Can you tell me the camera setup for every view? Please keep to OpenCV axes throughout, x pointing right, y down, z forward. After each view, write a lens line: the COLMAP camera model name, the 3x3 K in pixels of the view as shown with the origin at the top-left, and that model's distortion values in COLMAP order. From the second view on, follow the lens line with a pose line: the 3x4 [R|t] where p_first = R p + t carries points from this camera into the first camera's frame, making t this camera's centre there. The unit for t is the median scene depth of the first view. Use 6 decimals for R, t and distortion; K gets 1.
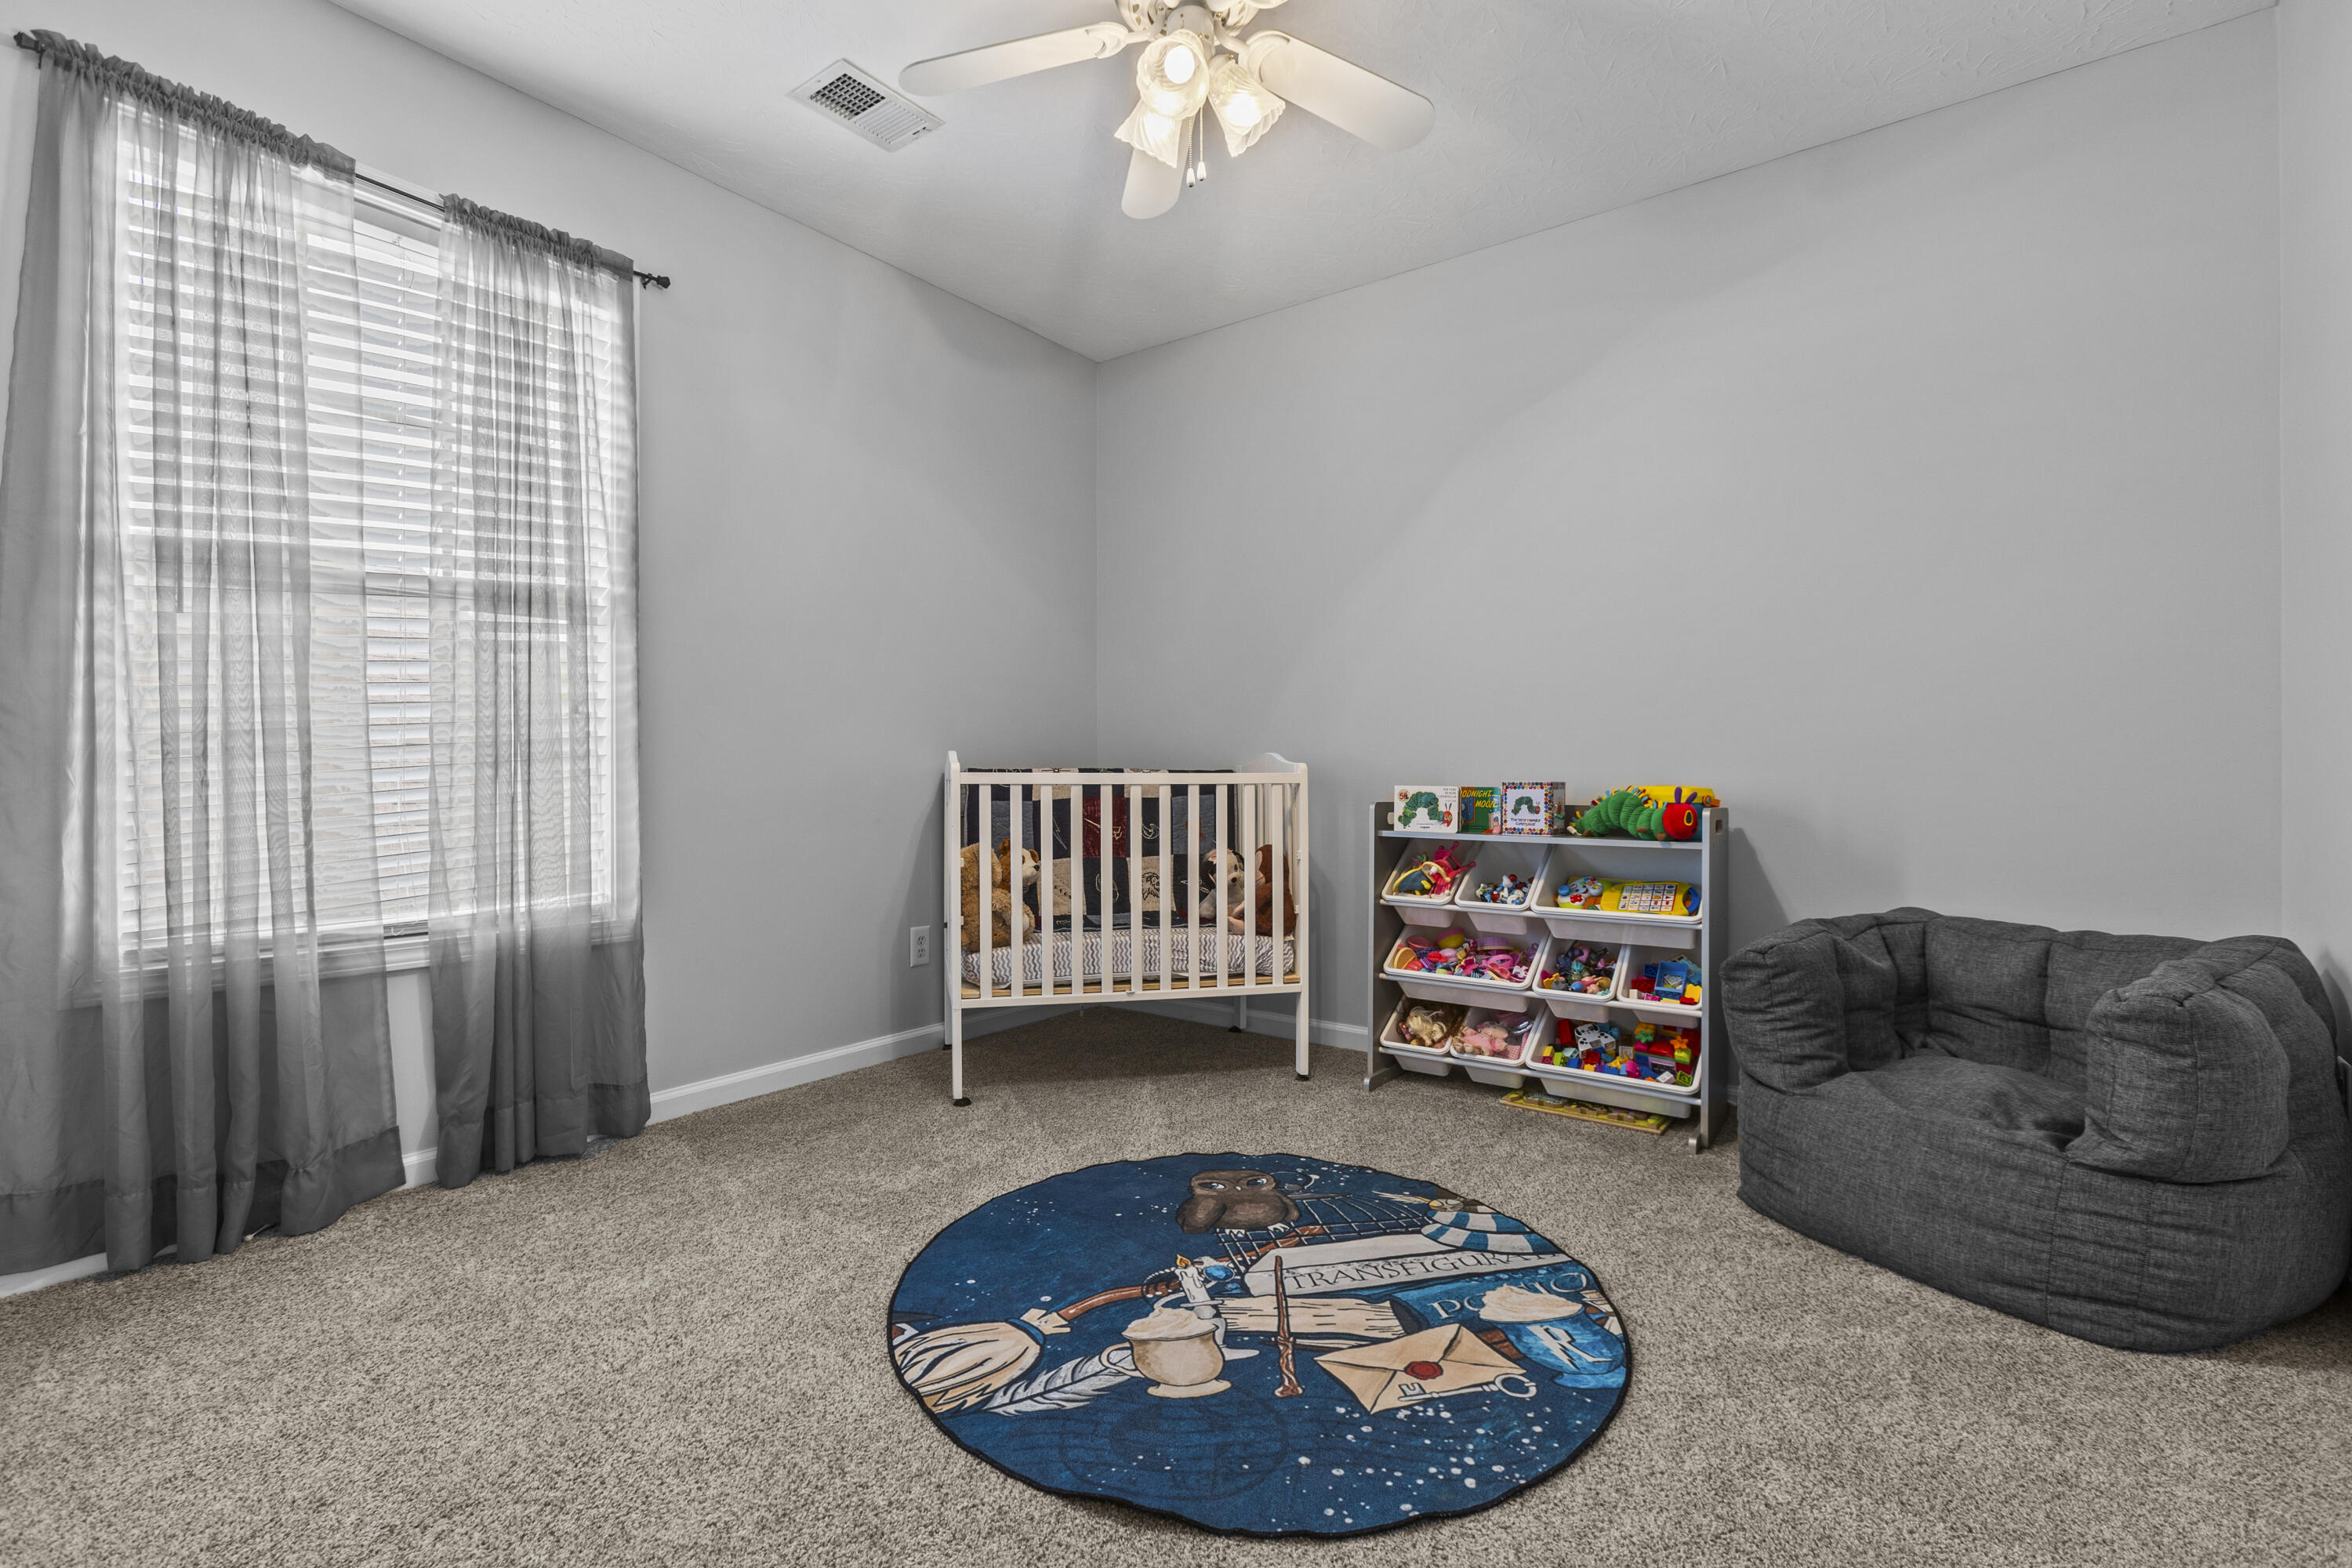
lens RADIAL K [[1077.3, 0, 1140.1], [0, 1077.3, 774.5], [0, 0, 1]] dist [-0.015103, 0.011120]
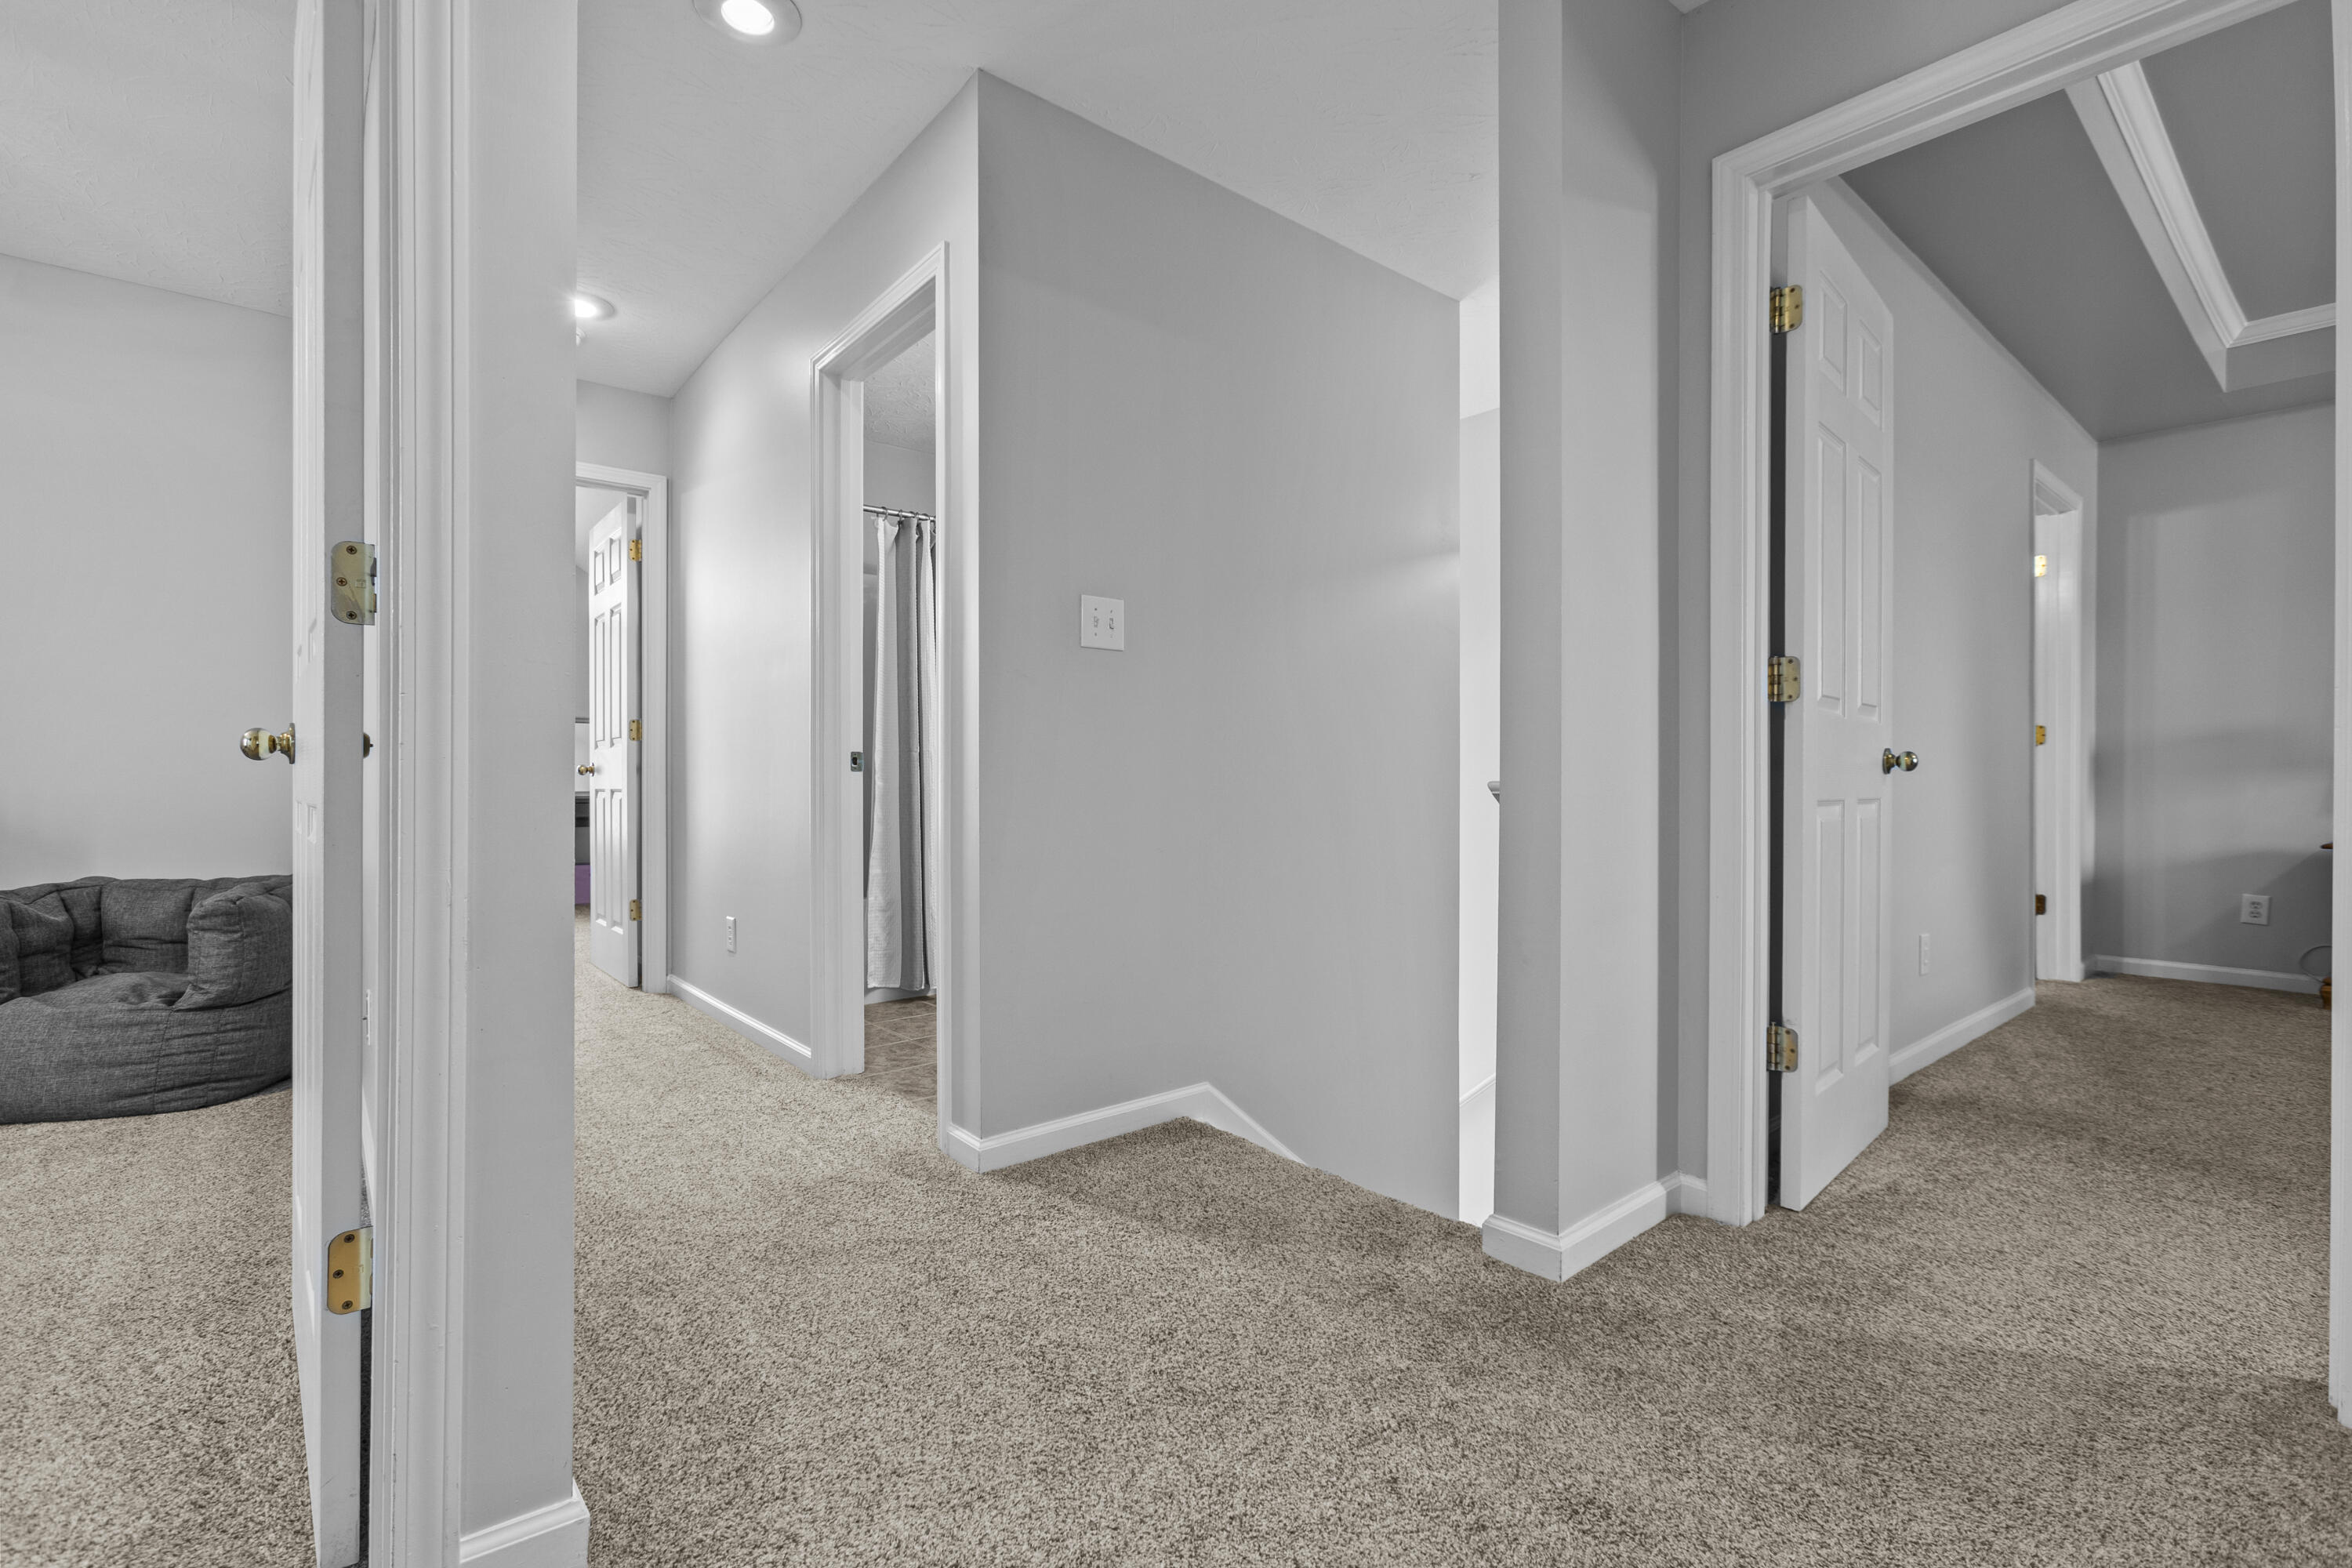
lens RADIAL K [[1077.3, 0, 1166.0], [0, 1077.3, 788.7], [0, 0, 1]] dist [-0.015103, 0.011120]
pose [[0.233061, -0.001032, 0.972461, -0.185119], [0.000280, 0.999999, 0.000994, 0.010878], [-0.972462, 0.000041, 0.233062, -0.426833]]
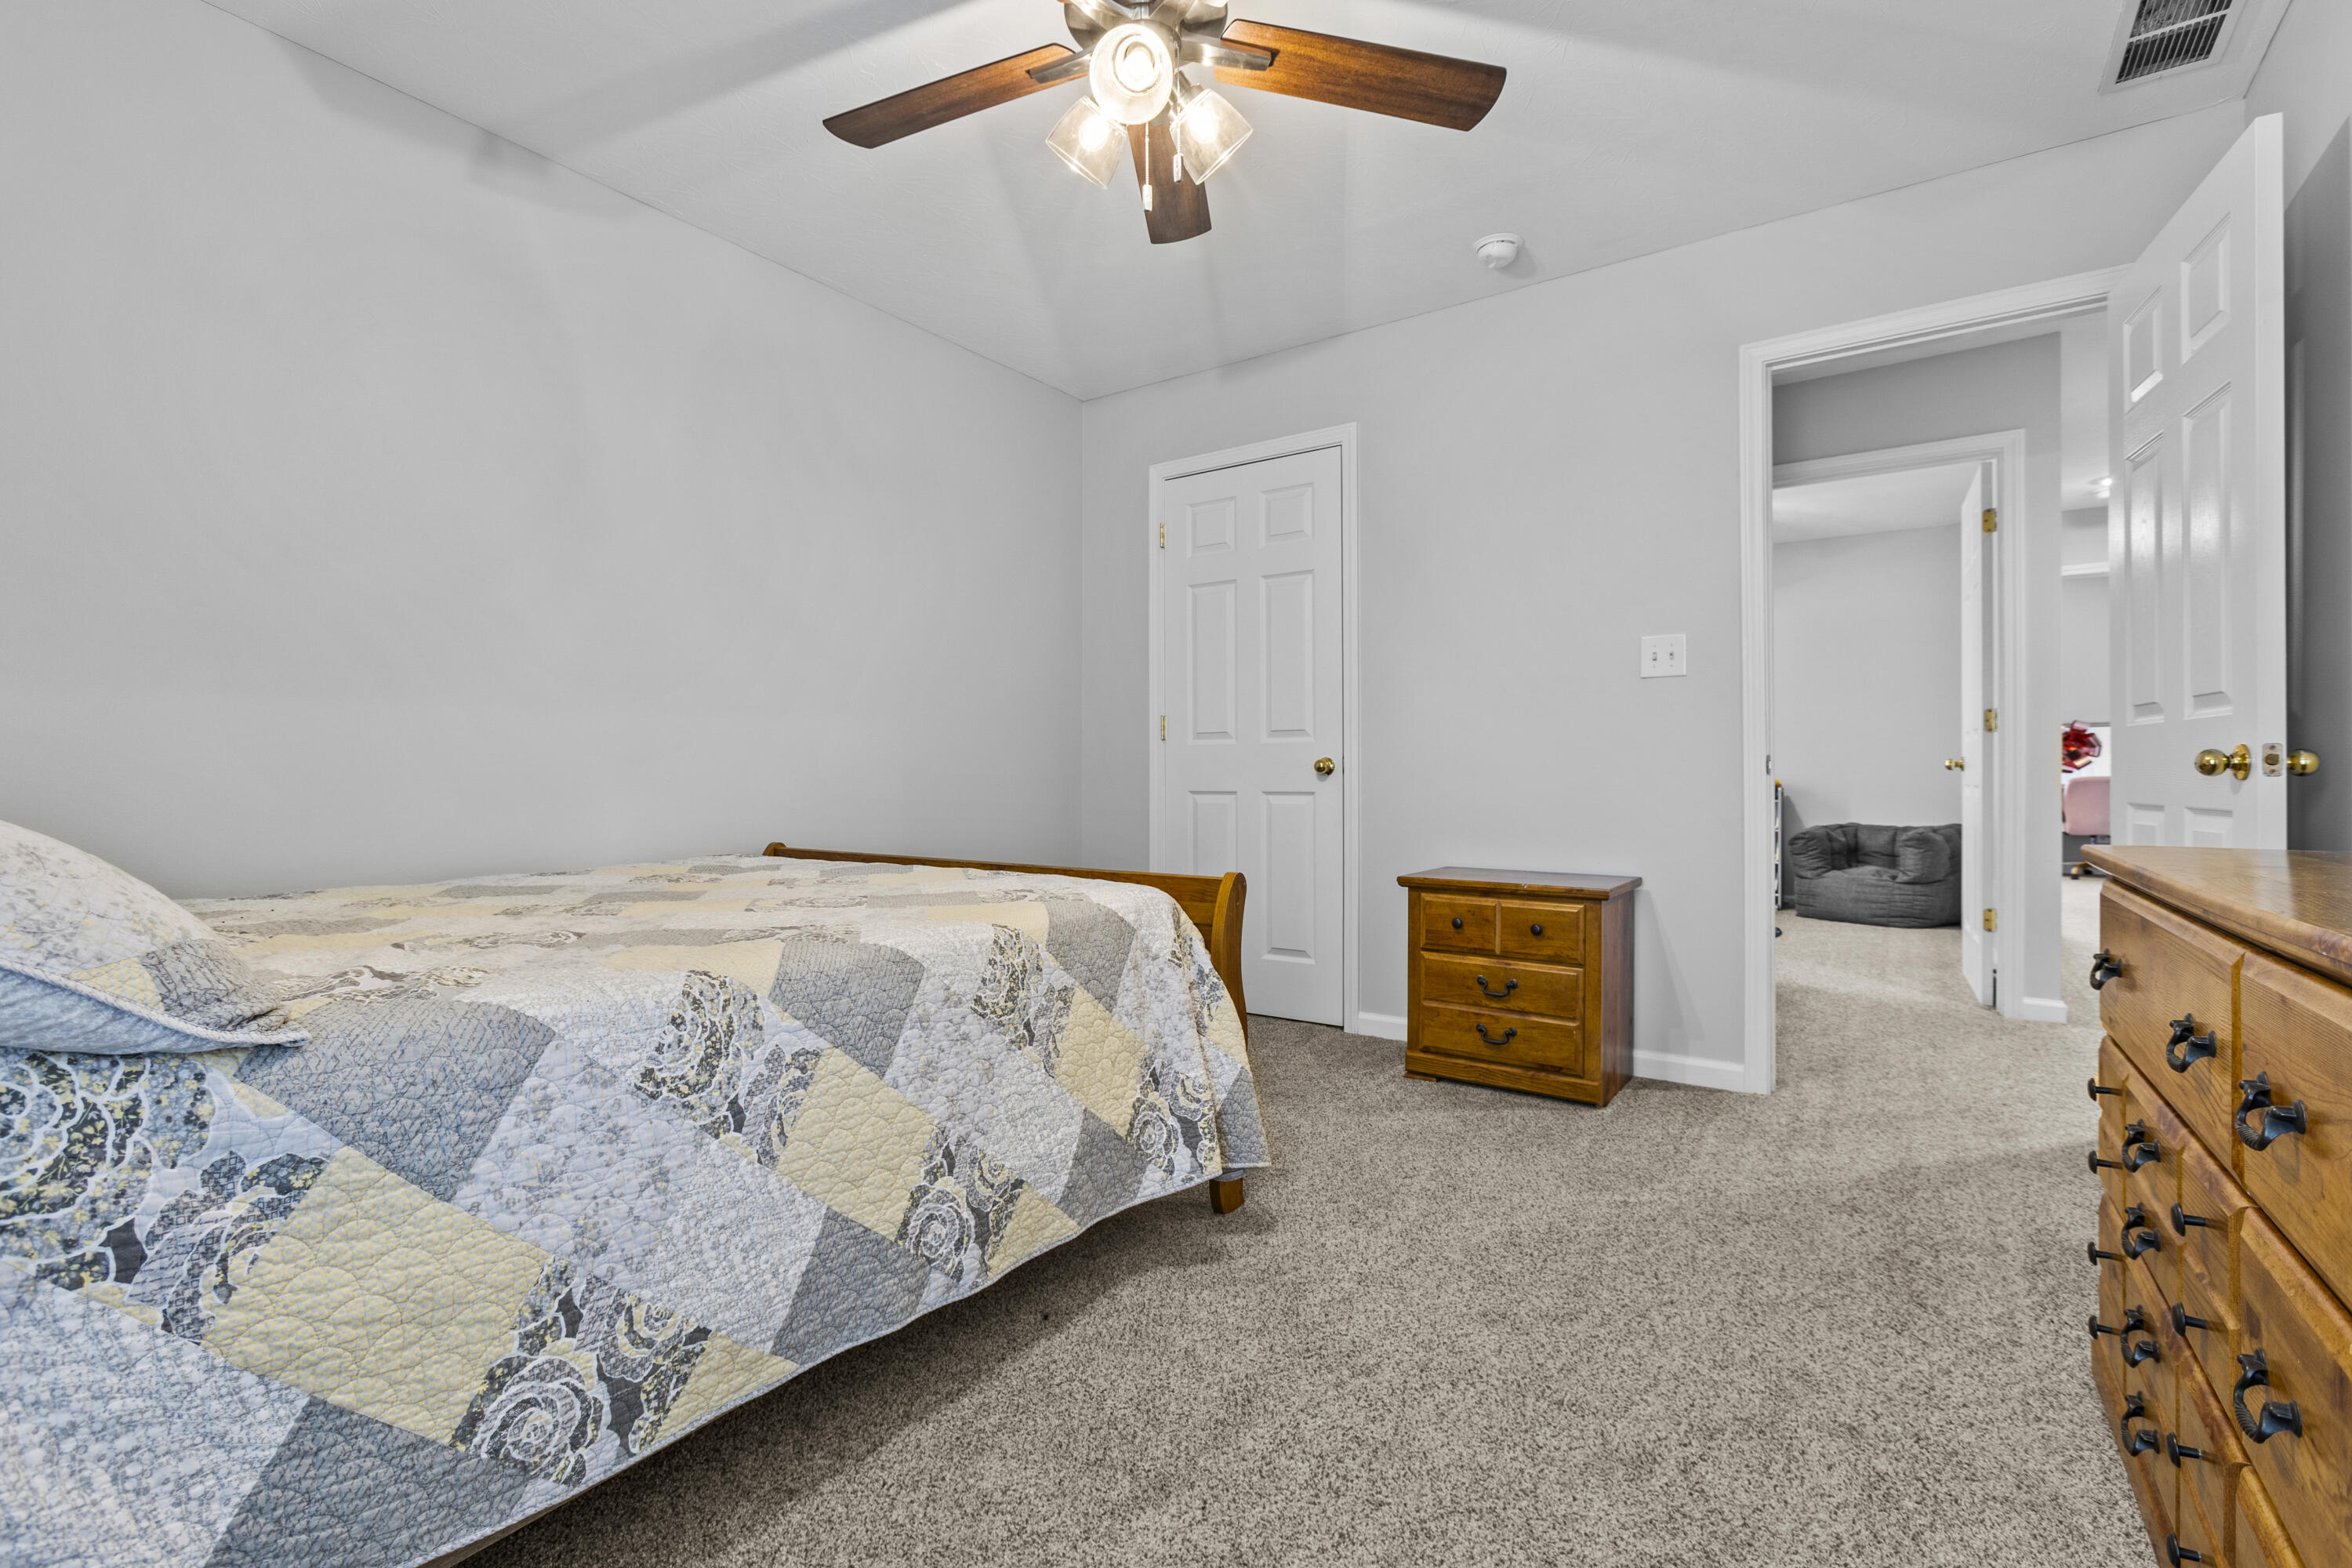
lens RADIAL K [[1077.3, 0, 1176.8], [0, 1077.3, 776.6], [0, 0, 1]] dist [-0.015103, 0.011120]
pose [[0.997948, 0.003296, 0.063950, -0.876682], [-0.003128, 0.999991, -0.002724, 0.013040], [-0.063958, 0.002519, 0.997949, -1.209017]]
